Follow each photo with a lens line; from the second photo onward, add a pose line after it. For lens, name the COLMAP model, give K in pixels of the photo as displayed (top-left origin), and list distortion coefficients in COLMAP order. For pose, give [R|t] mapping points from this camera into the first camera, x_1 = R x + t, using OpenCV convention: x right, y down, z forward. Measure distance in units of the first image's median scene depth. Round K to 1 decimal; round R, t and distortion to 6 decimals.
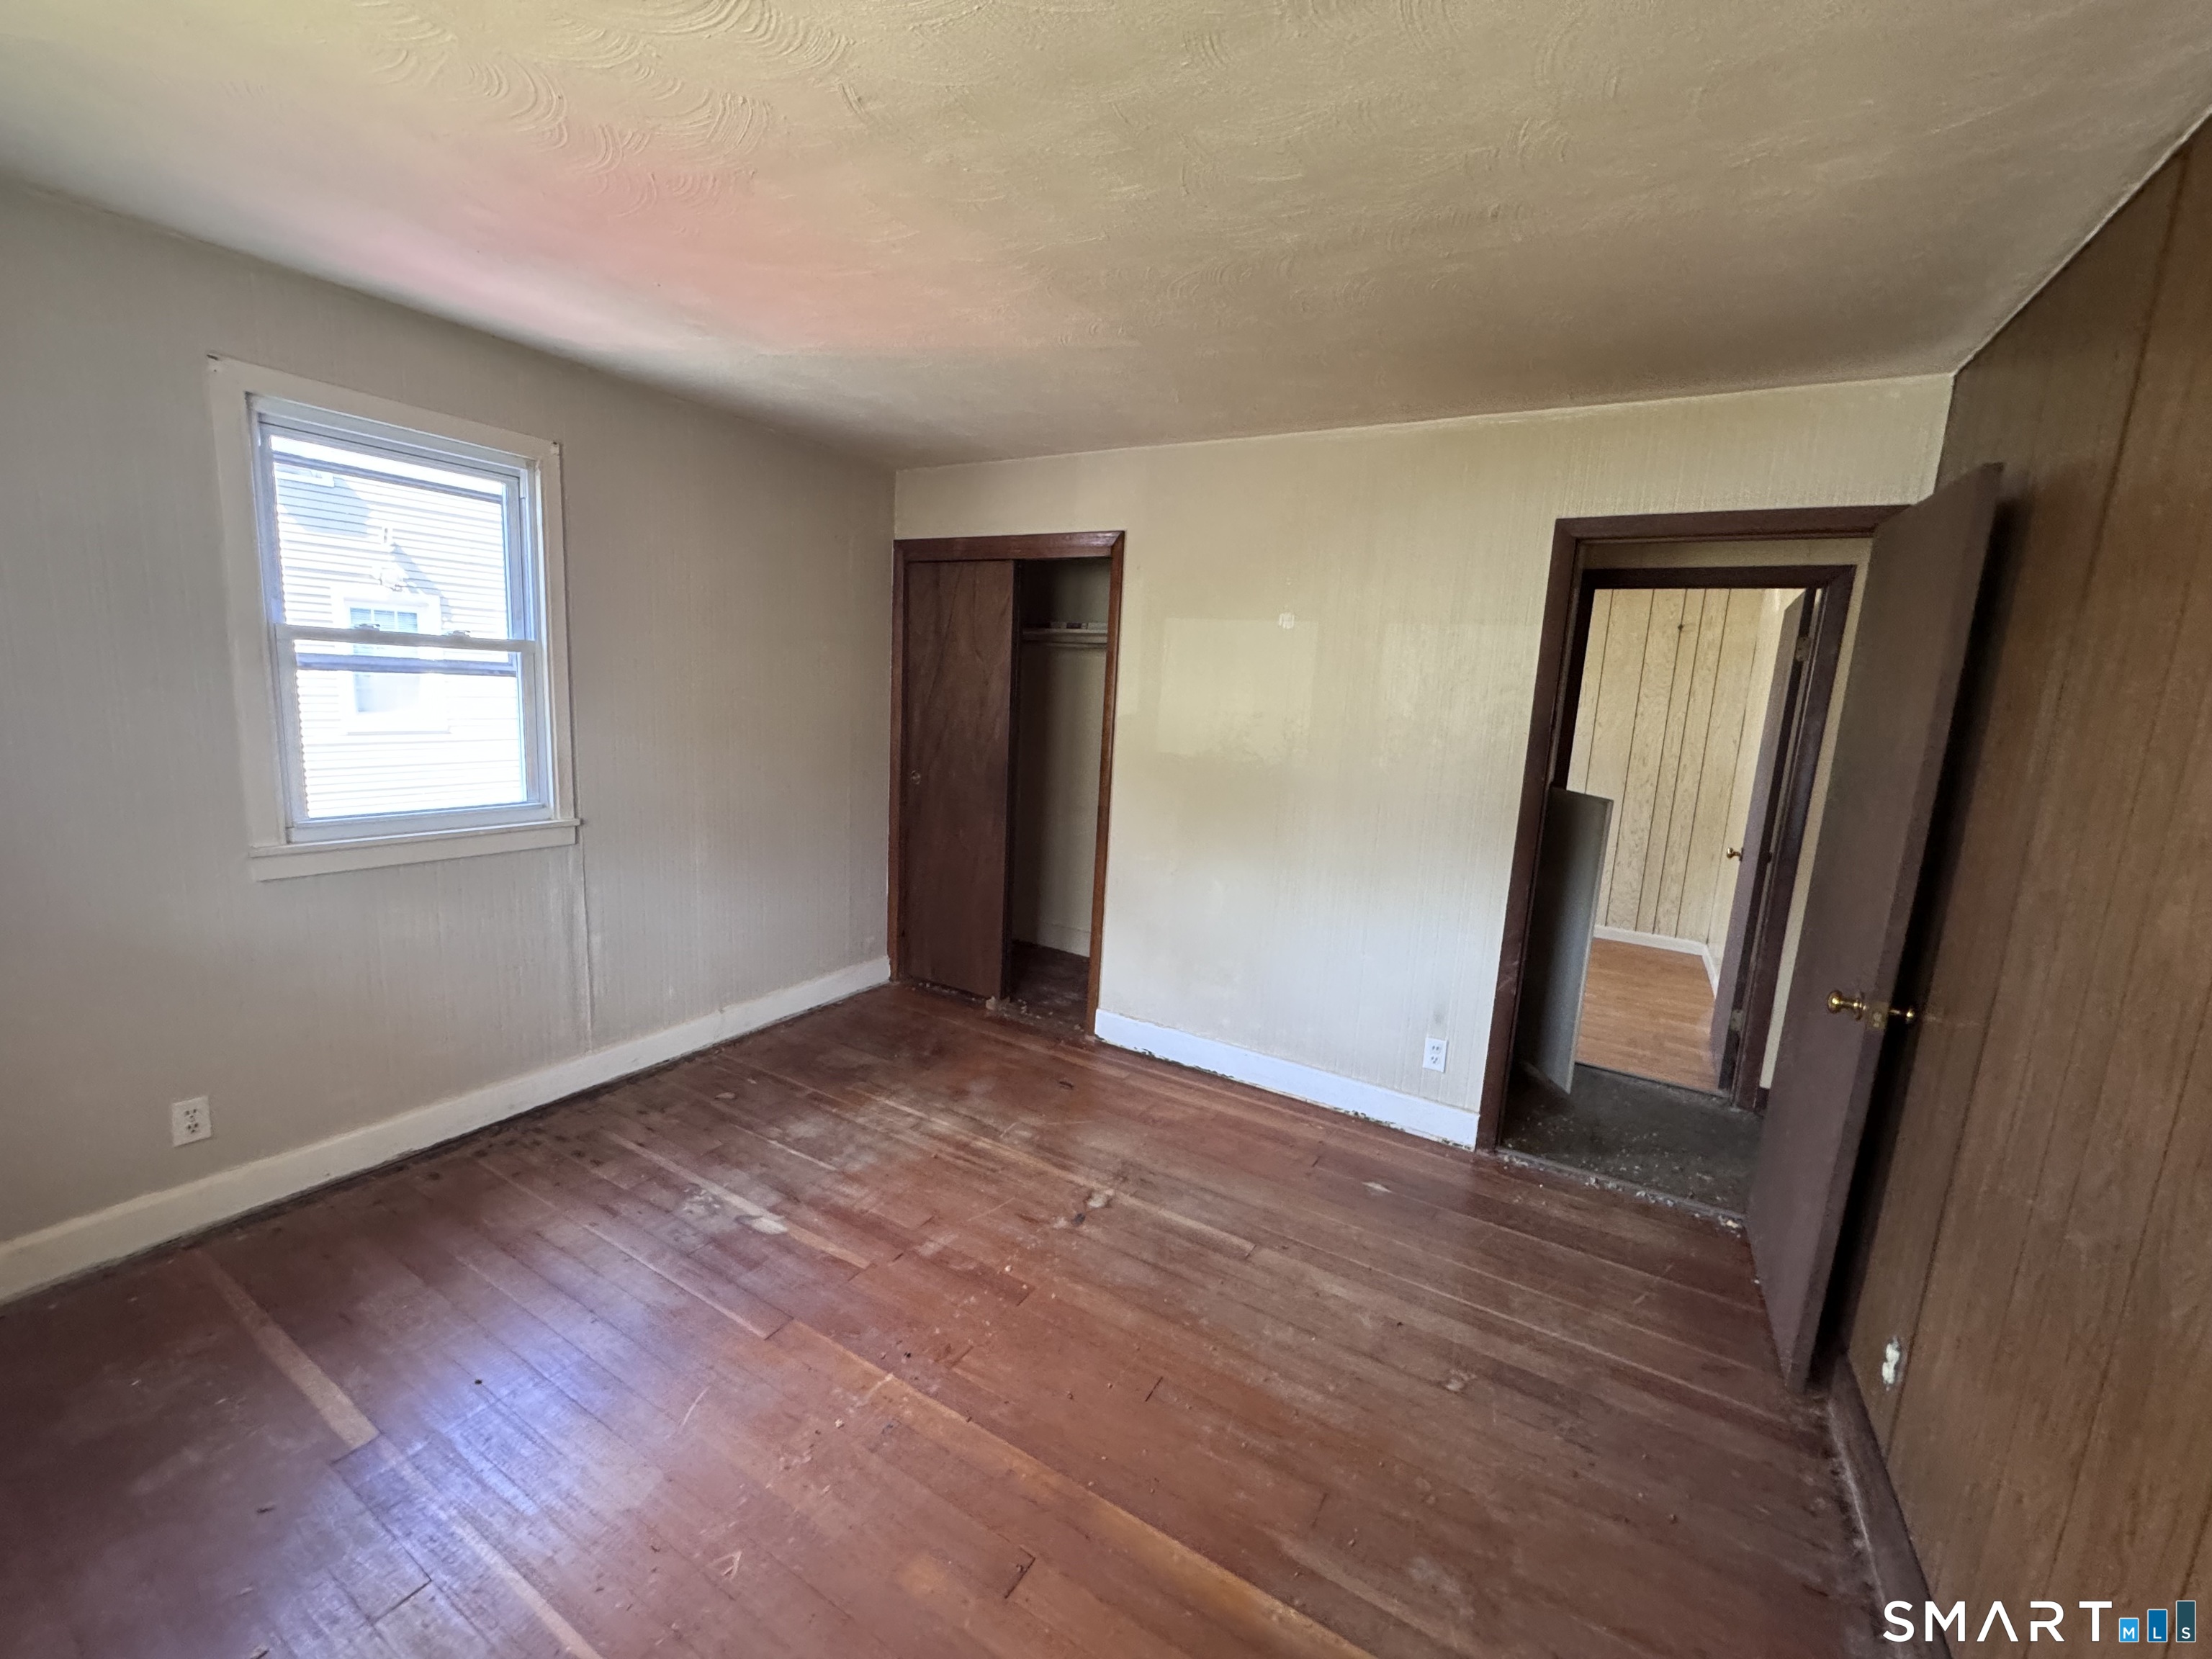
lens RADIAL K [[892.6, 0, 1105.4], [0, 892.6, 828.6], [0, 0, 1]] dist [0.002271, 0.000042]
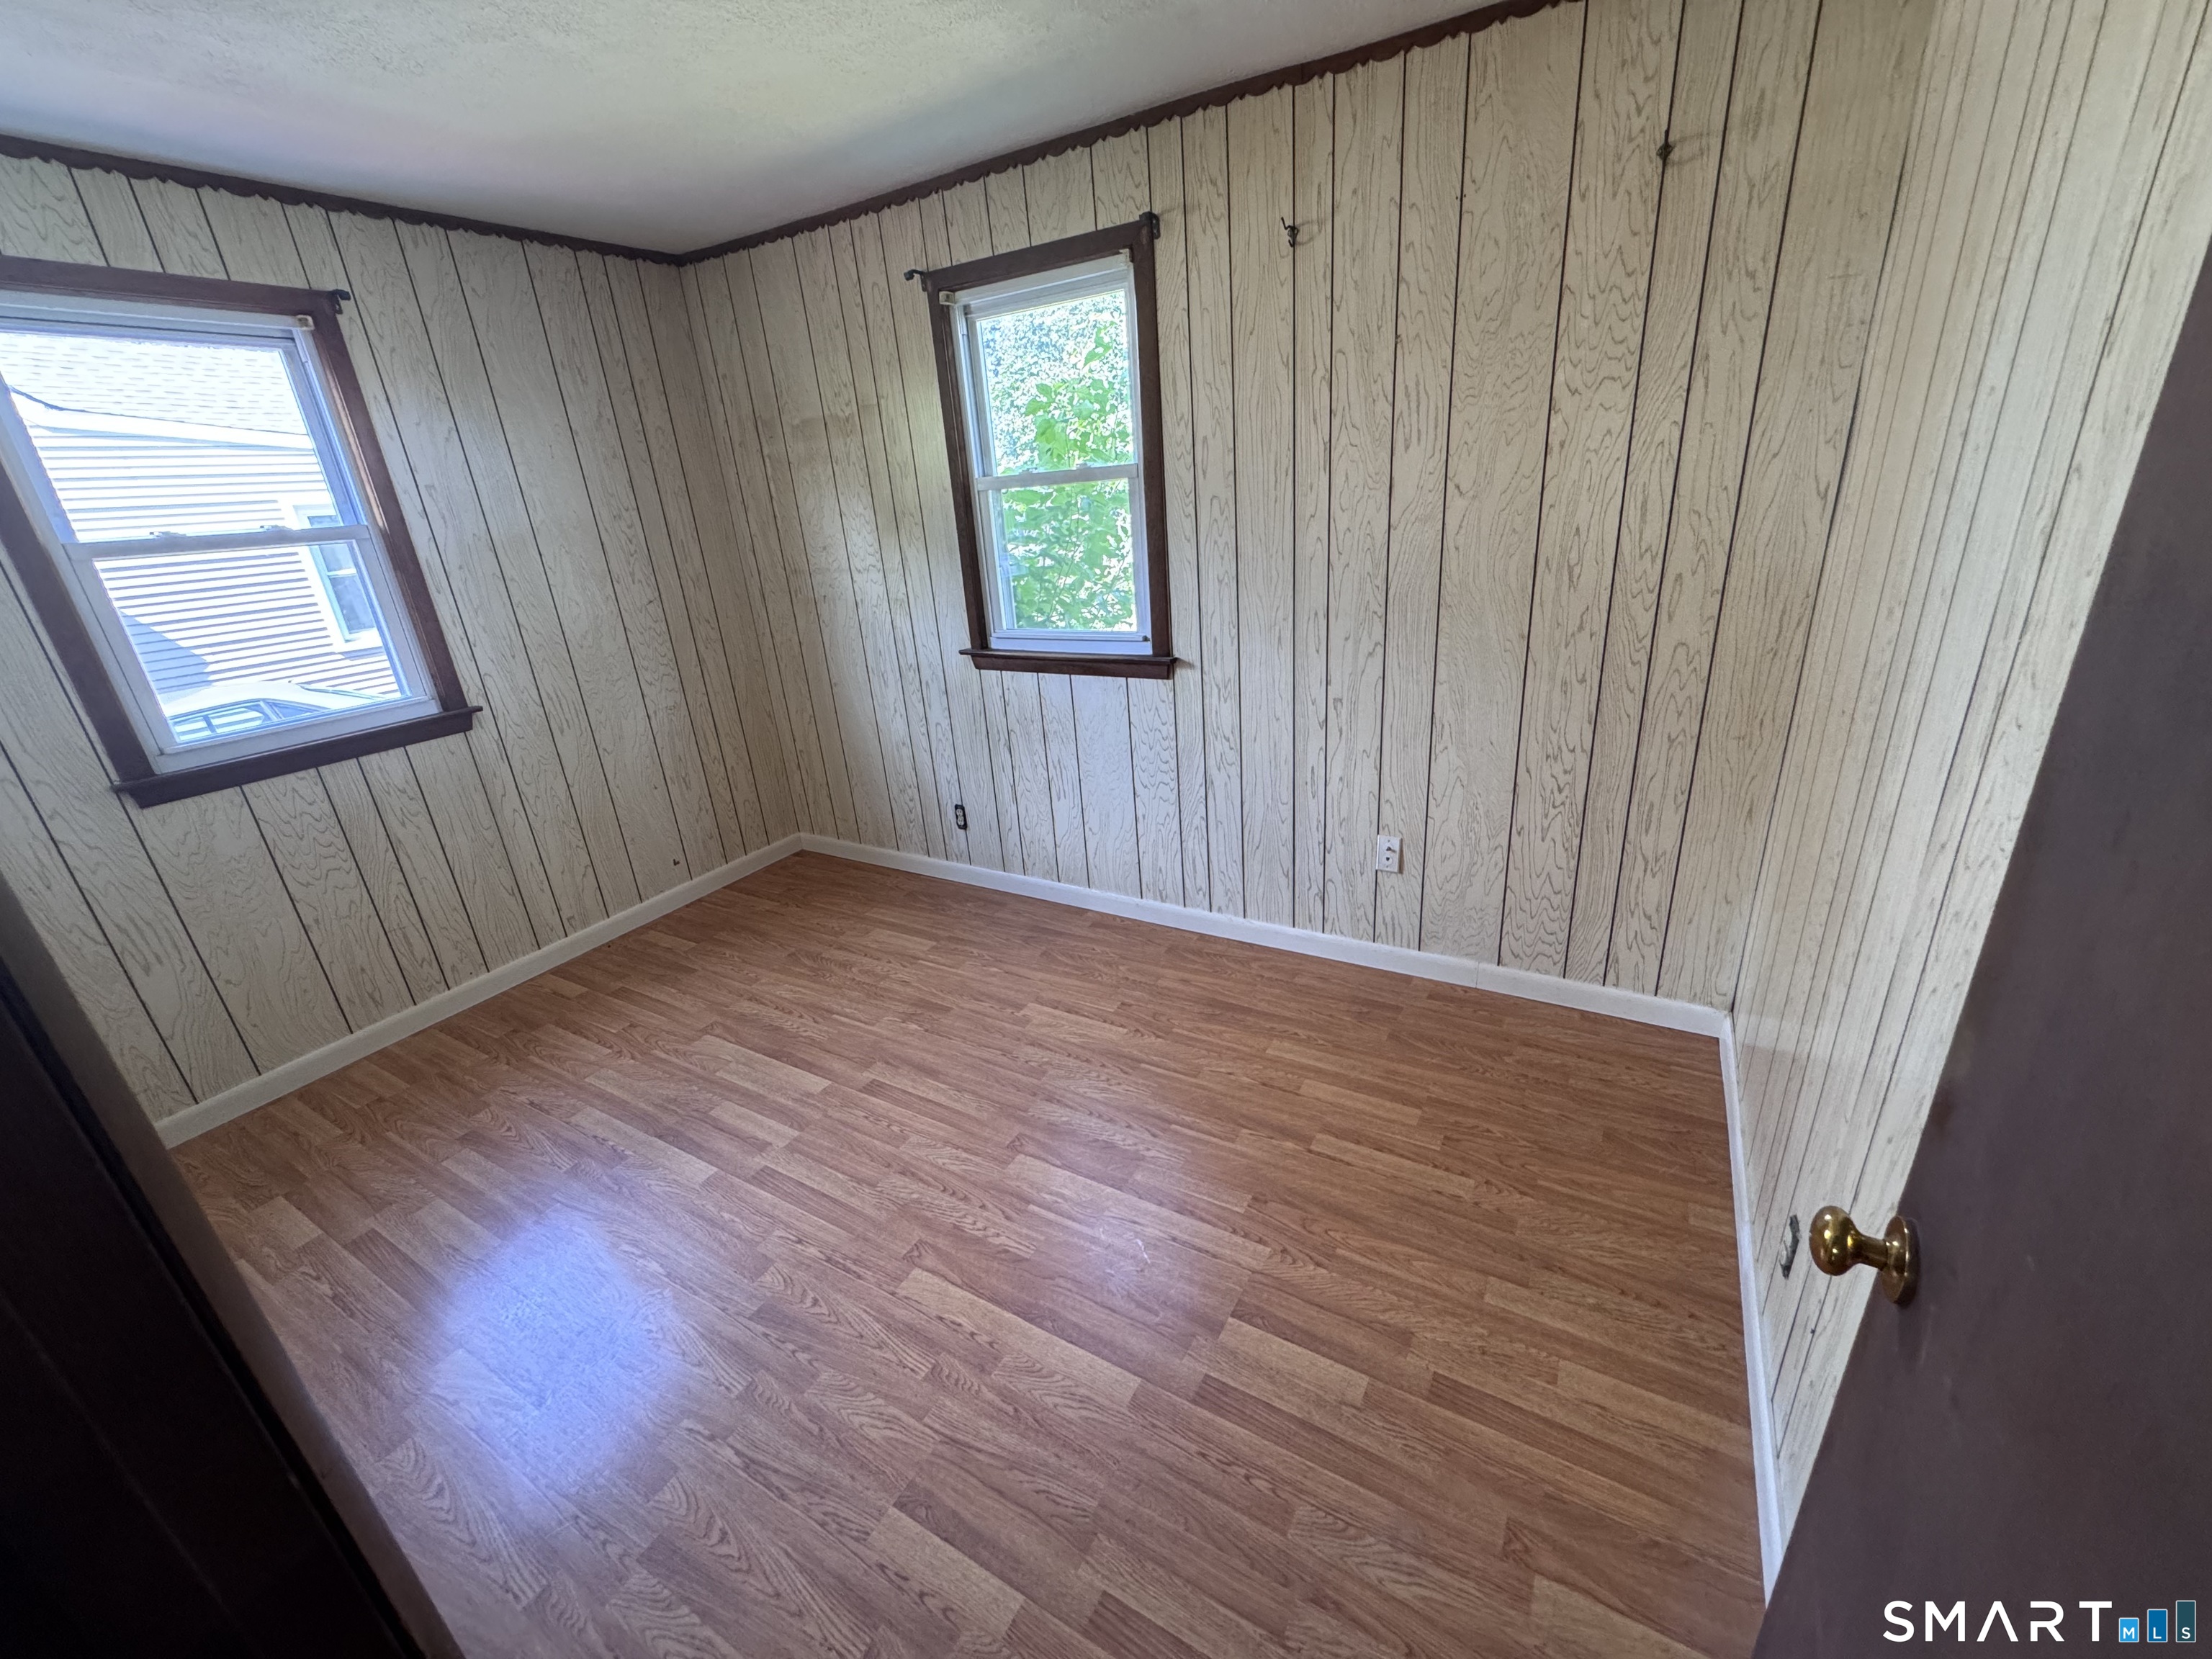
lens RADIAL K [[892.6, 0, 1104.5], [0, 892.6, 832.7], [0, 0, 1]] dist [0.002271, 0.000042]
pose [[0.990756, -0.126785, -0.048241, 0.079548], [0.134256, 0.967365, 0.214898, -0.015150], [0.019421, -0.219388, 0.975444, 0.116358]]
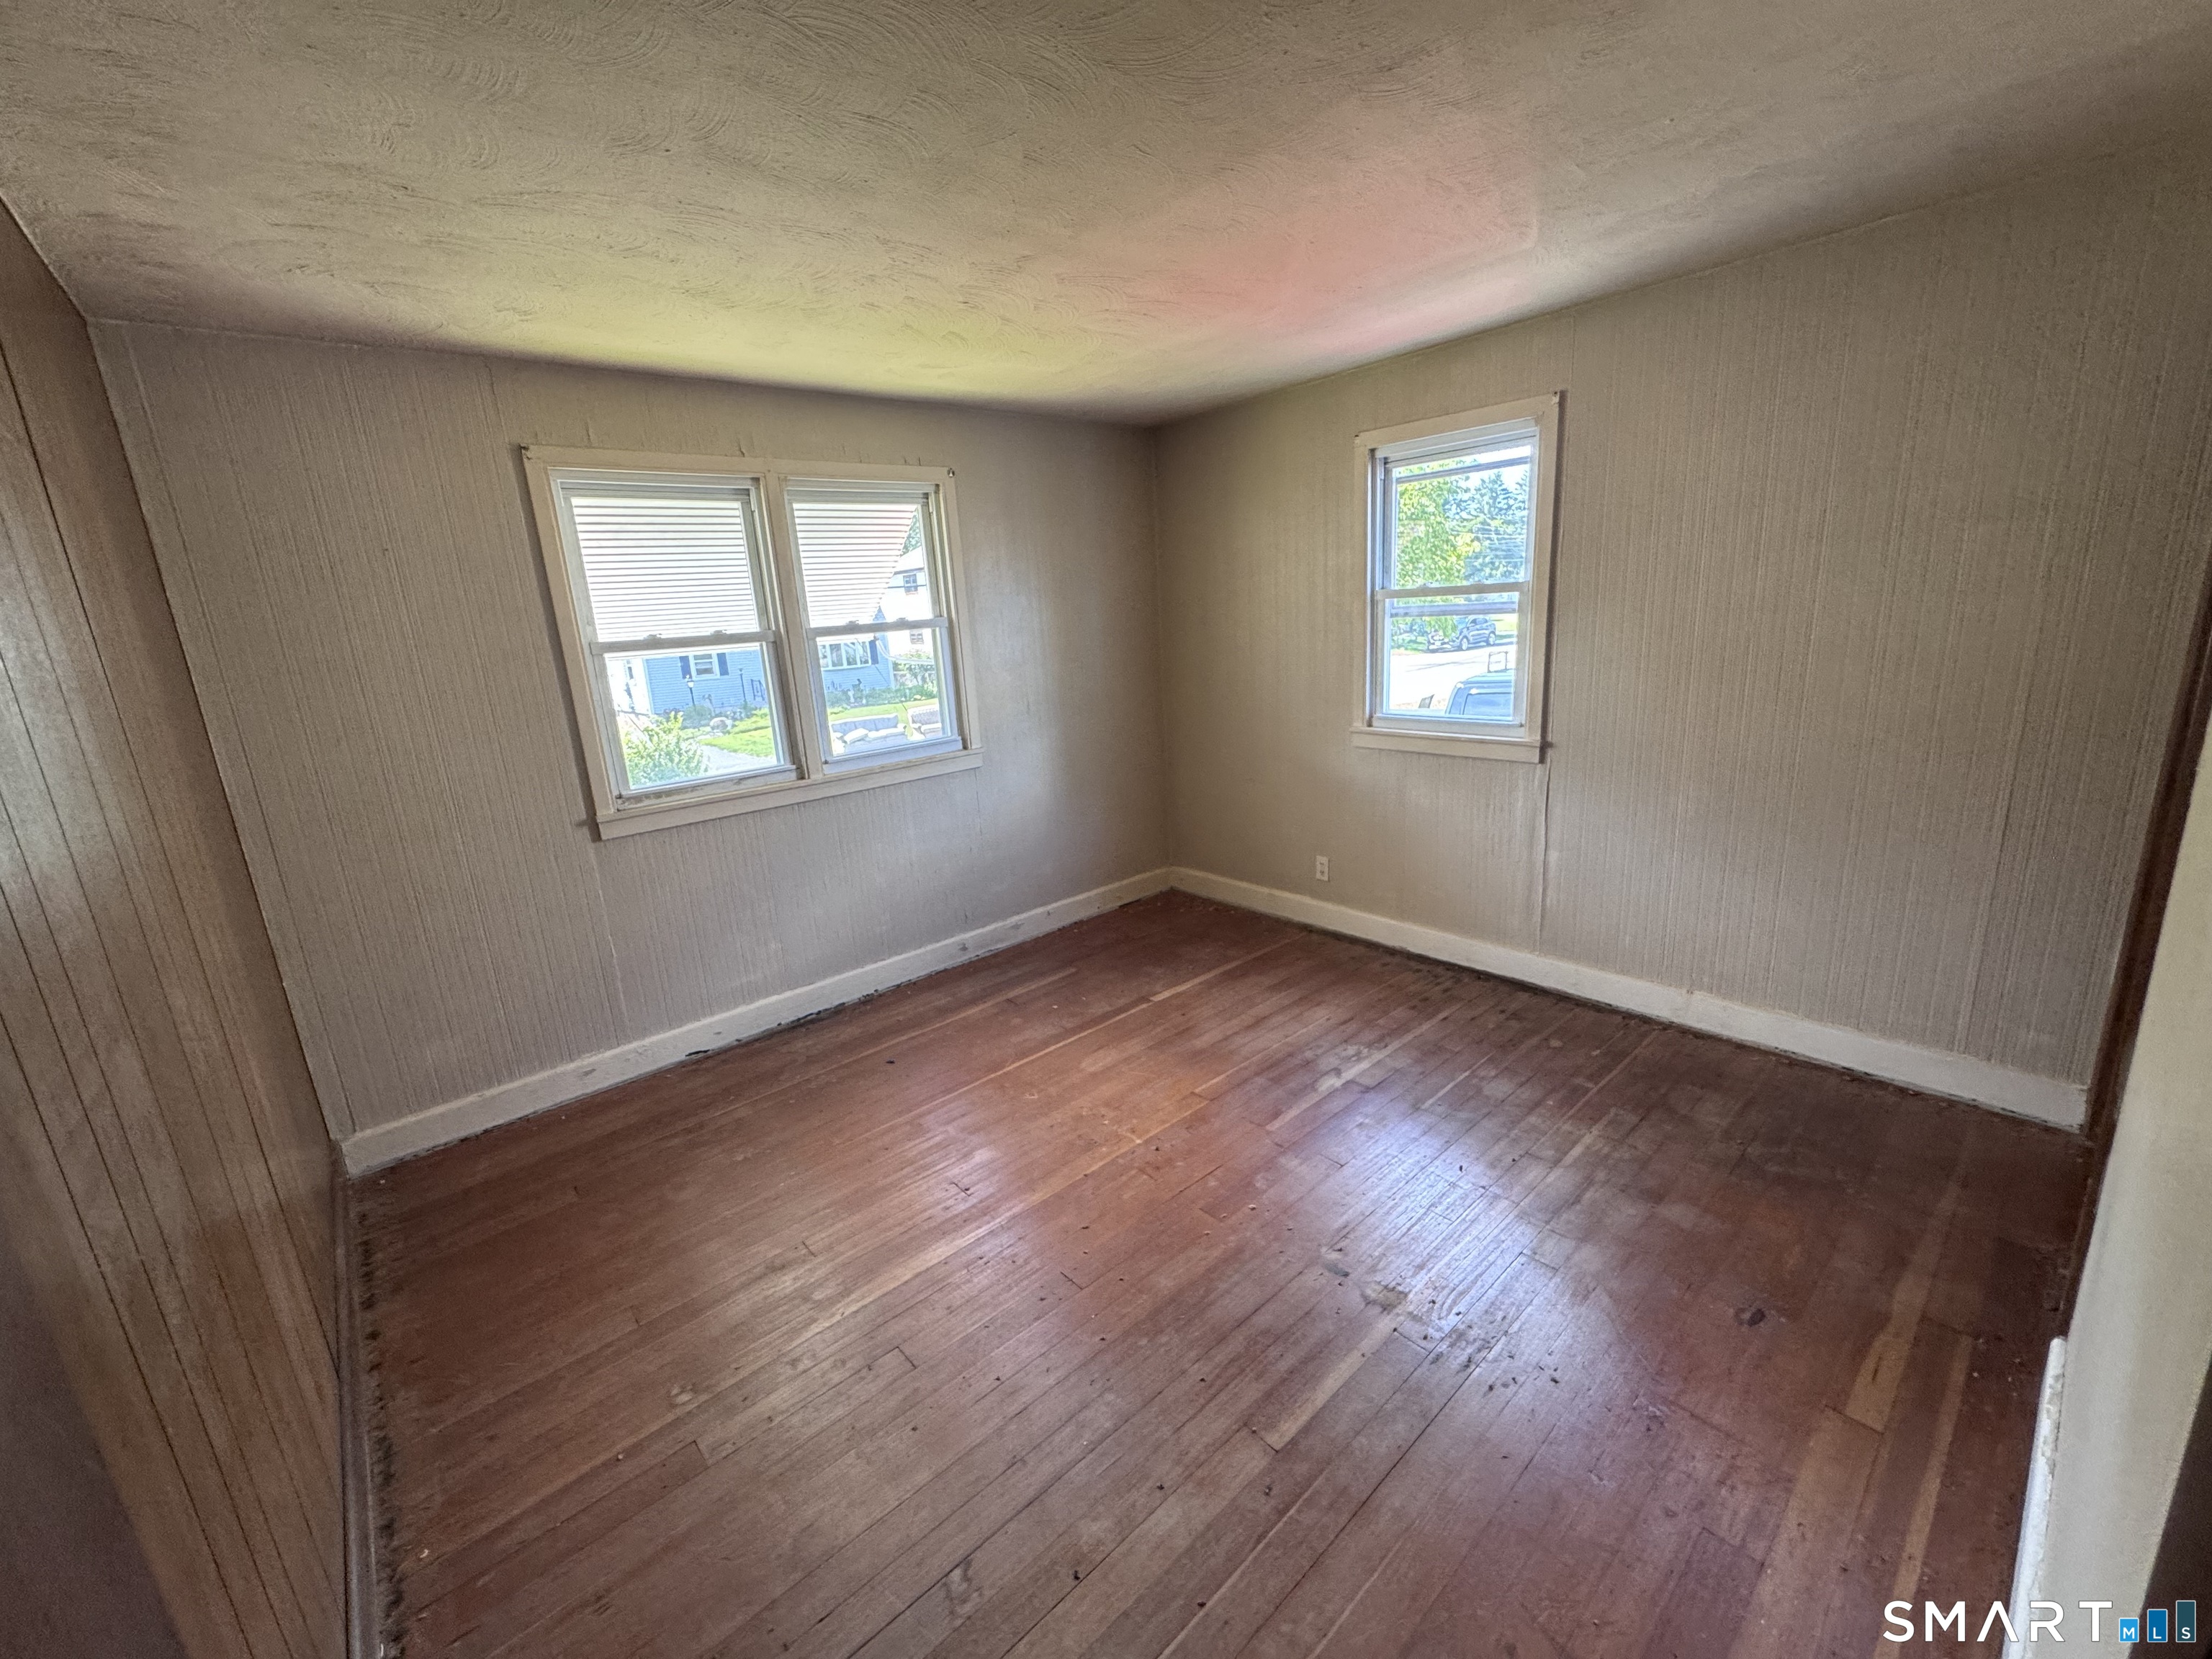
lens RADIAL K [[892.6, 0, 1107.3], [0, 892.6, 825.6], [0, 0, 1]] dist [0.002271, 0.000042]
pose [[-0.321765, 0.187922, -0.927983, 0.760000], [-0.109432, 0.966156, 0.233596, -0.132323], [0.940474, 0.176714, -0.290311, 1.015144]]
